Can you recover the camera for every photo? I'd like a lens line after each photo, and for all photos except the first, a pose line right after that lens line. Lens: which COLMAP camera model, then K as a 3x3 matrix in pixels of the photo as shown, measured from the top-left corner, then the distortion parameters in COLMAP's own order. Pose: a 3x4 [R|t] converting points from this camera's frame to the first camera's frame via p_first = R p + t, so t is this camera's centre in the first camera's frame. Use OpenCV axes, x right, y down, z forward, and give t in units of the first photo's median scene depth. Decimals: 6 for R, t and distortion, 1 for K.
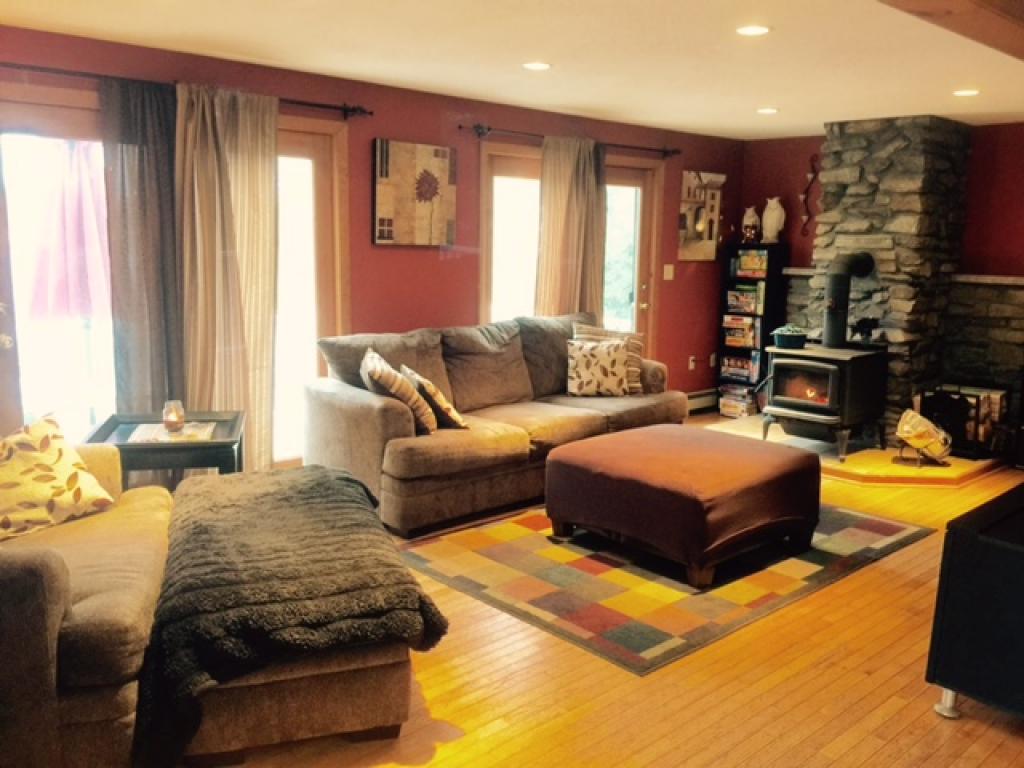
lens RADIAL K [[897.5, 0, 506.5], [0, 897.5, 382.5], [0, 0, 1]] dist [0.095083, -0.137572]
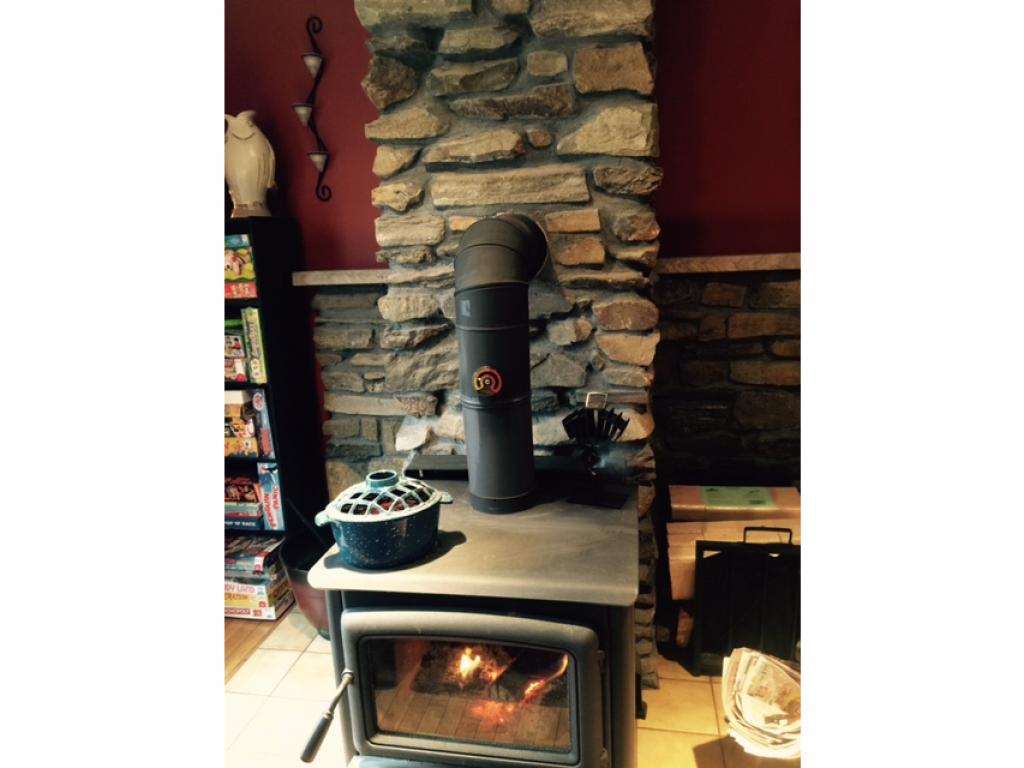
lens RADIAL K [[666.5, 0, 511.6], [0, 666.5, 376.7], [0, 0, 1]] dist [0.050967, 0.000642]
pose [[0.800146, -0.176330, 0.573302, 0.224924], [0.153481, 0.984181, 0.088493, -0.103278], [-0.579837, 0.017183, 0.814552, 0.779927]]
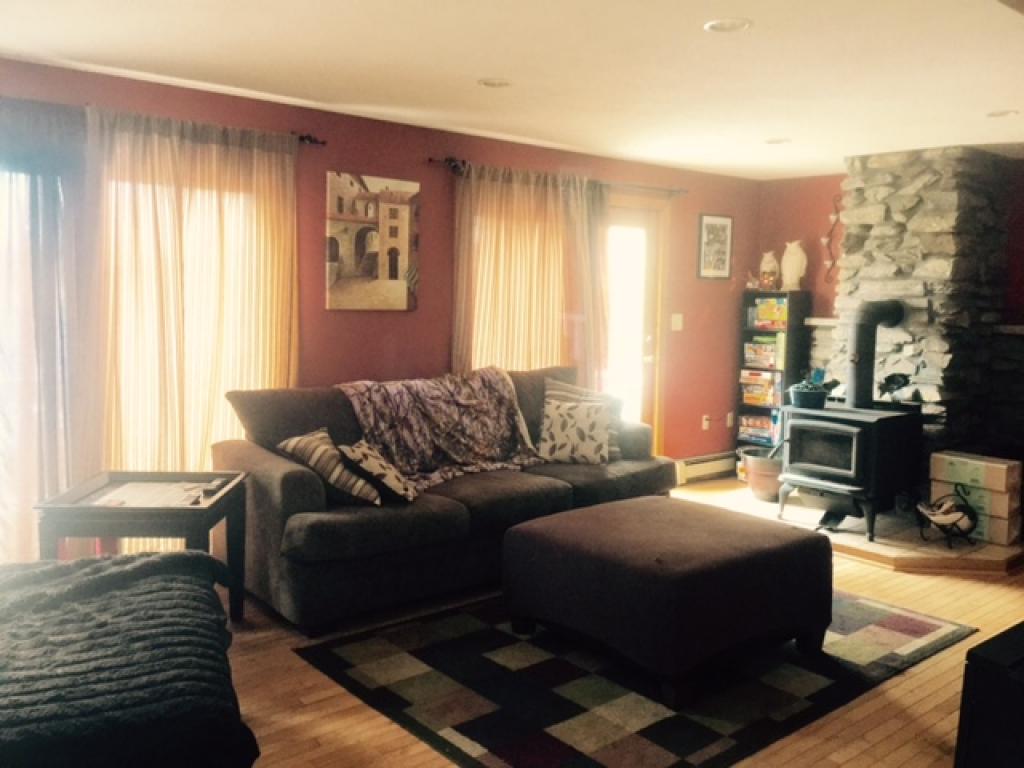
lens RADIAL K [[897.5, 0, 519.4], [0, 897.5, 377.1], [0, 0, 1]] dist [0.095083, -0.137572]
pose [[0.999144, 0.004221, -0.041141, 0.067971], [-0.006874, 0.997889, -0.064572, -0.008670], [0.040782, 0.064799, 0.997065, 0.108249]]
